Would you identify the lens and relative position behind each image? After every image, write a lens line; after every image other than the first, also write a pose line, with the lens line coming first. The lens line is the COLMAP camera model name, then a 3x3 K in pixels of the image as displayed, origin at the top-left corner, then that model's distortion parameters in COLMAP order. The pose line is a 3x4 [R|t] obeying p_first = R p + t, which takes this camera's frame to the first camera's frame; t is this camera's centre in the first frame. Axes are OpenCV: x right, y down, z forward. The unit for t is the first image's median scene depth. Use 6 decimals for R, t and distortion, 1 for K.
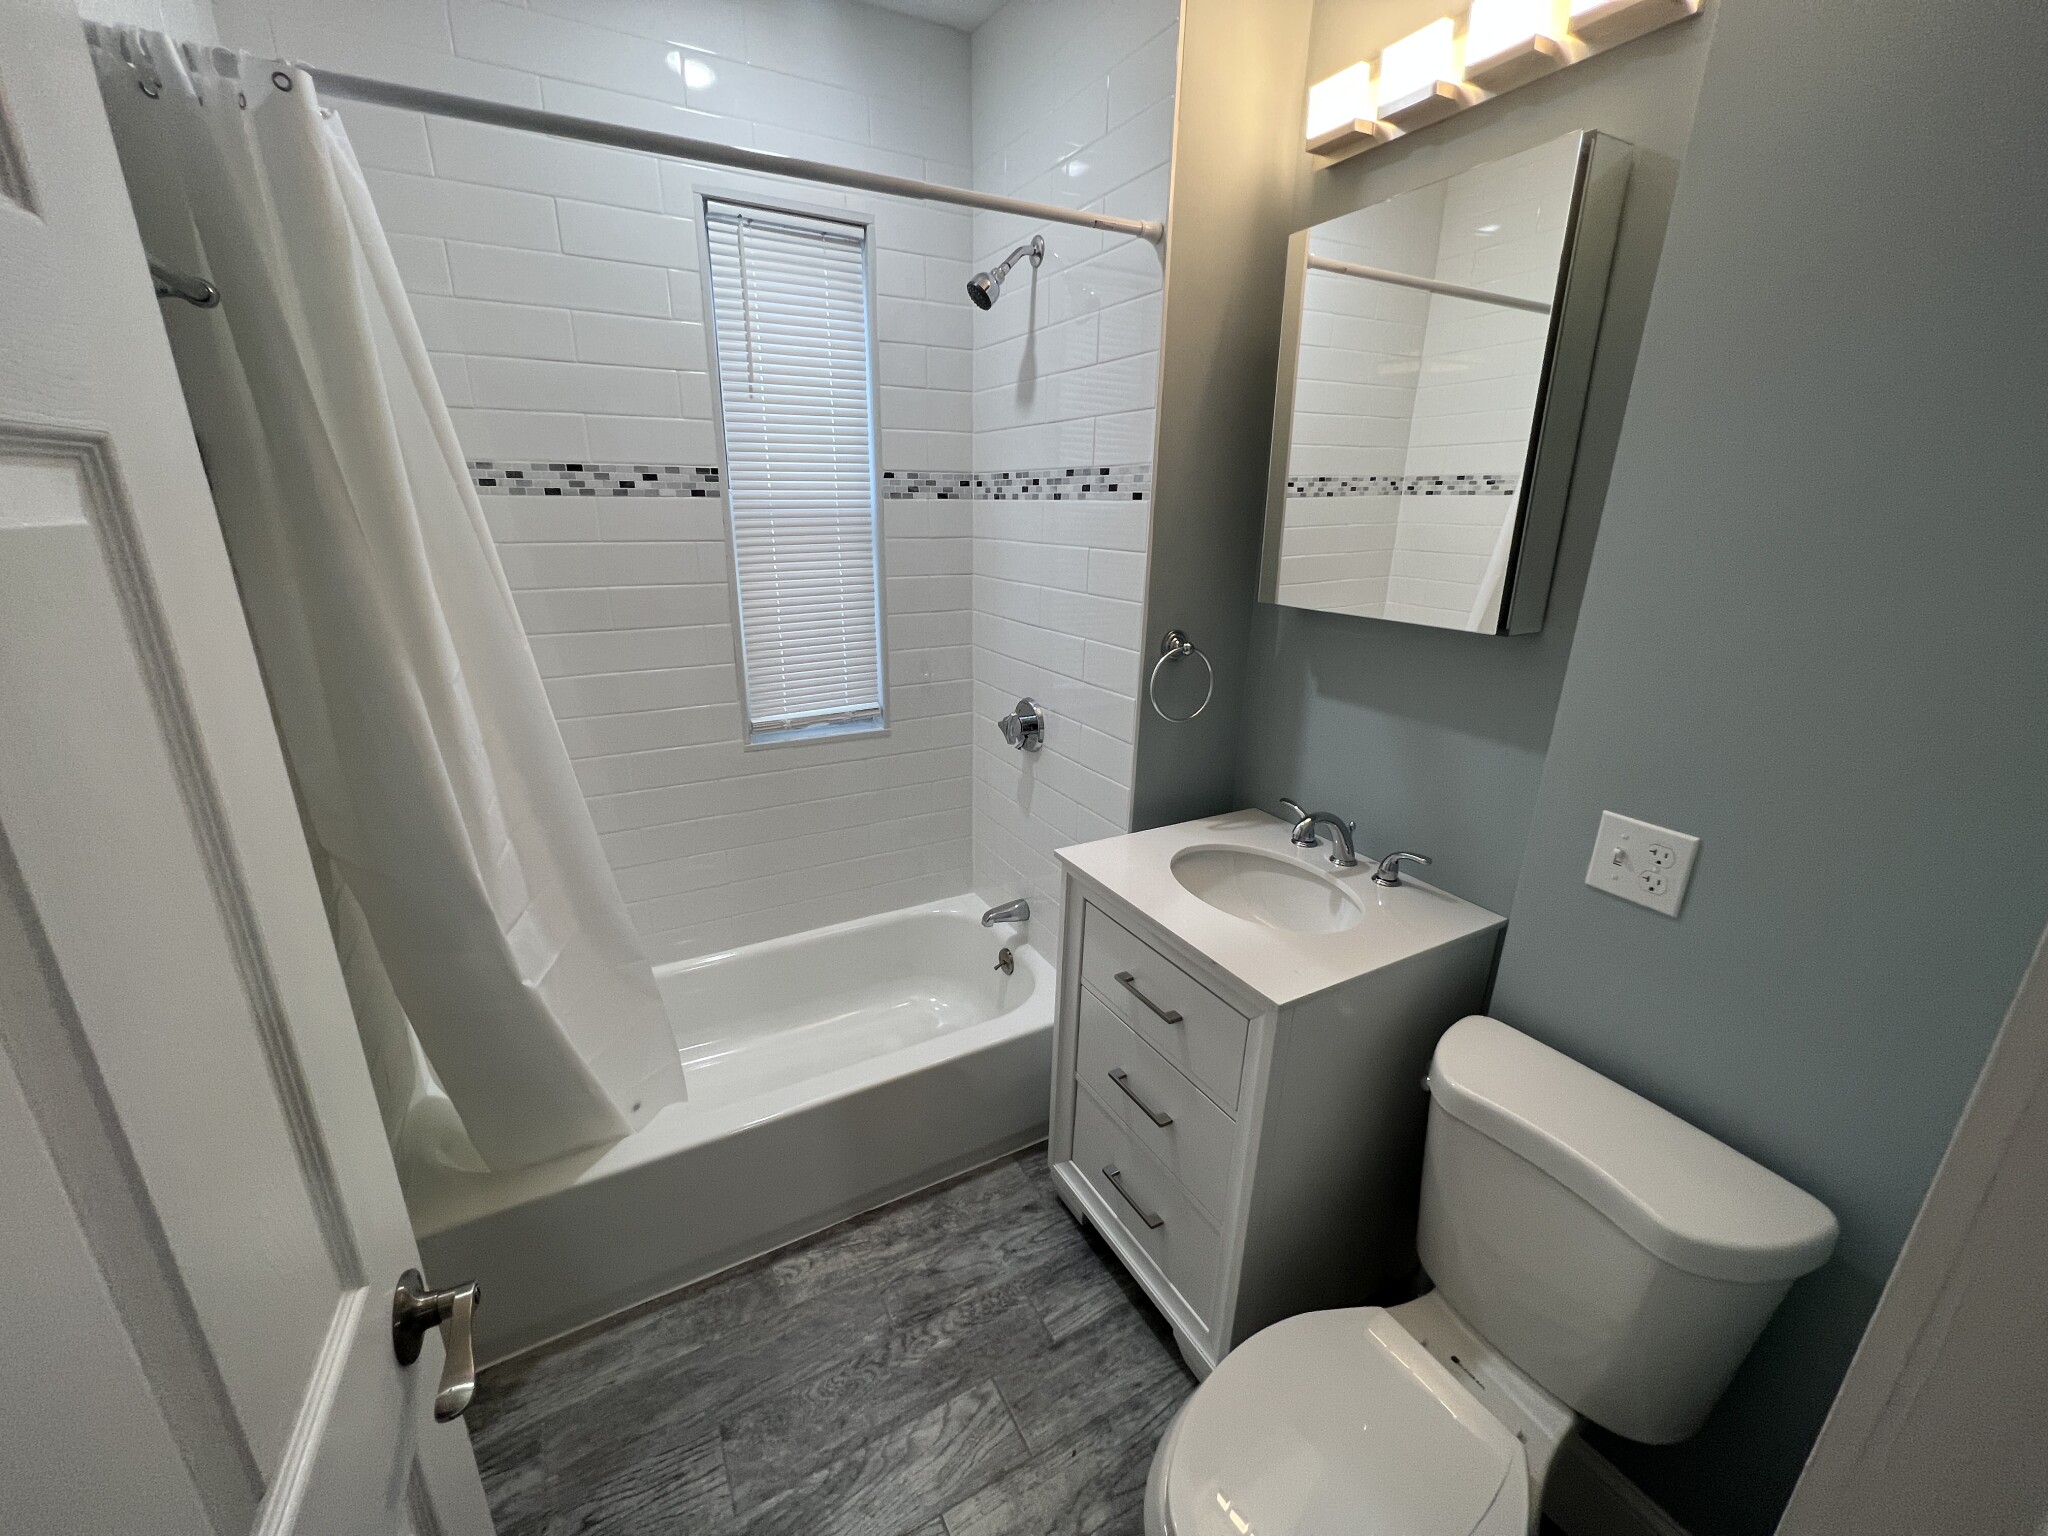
lens RADIAL K [[822.4, 0, 1024.0], [0, 822.4, 768.0], [0, 0, 1]] dist [-0.000298, -0.000071]
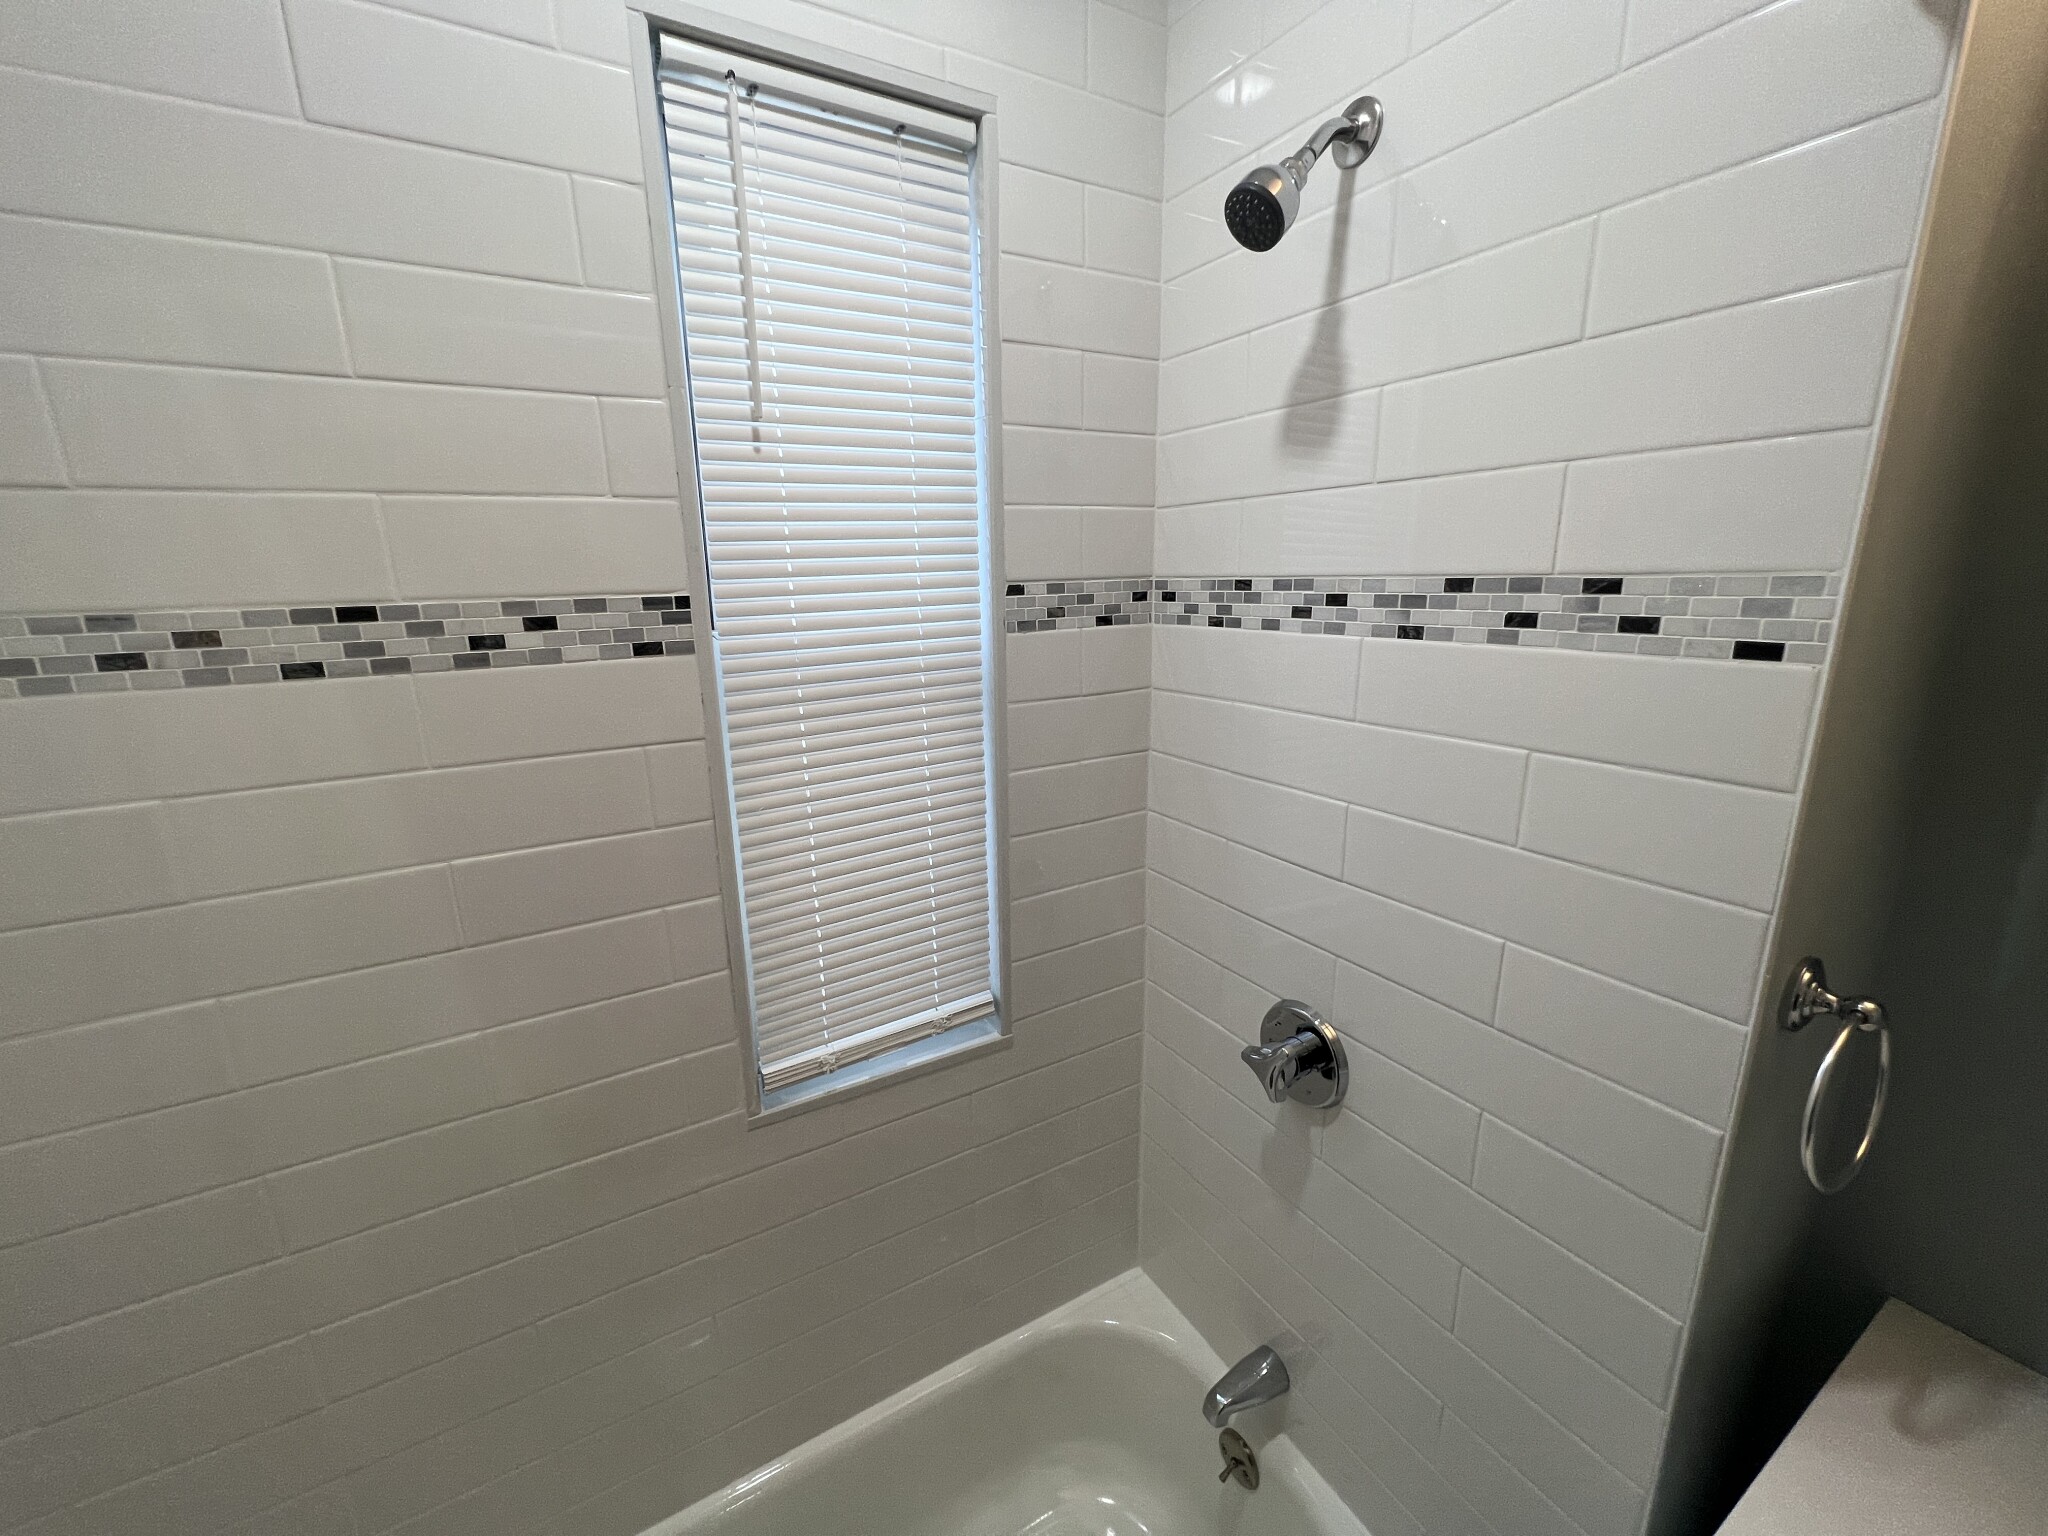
lens RADIAL K [[822.4, 0, 1024.0], [0, 822.4, 768.0], [0, 0, 1]] dist [-0.000298, -0.000071]
pose [[0.999160, -0.037261, 0.017065, -0.188105], [0.038470, 0.996284, -0.077057, -0.218747], [-0.014130, 0.077648, 0.996881, 0.523751]]
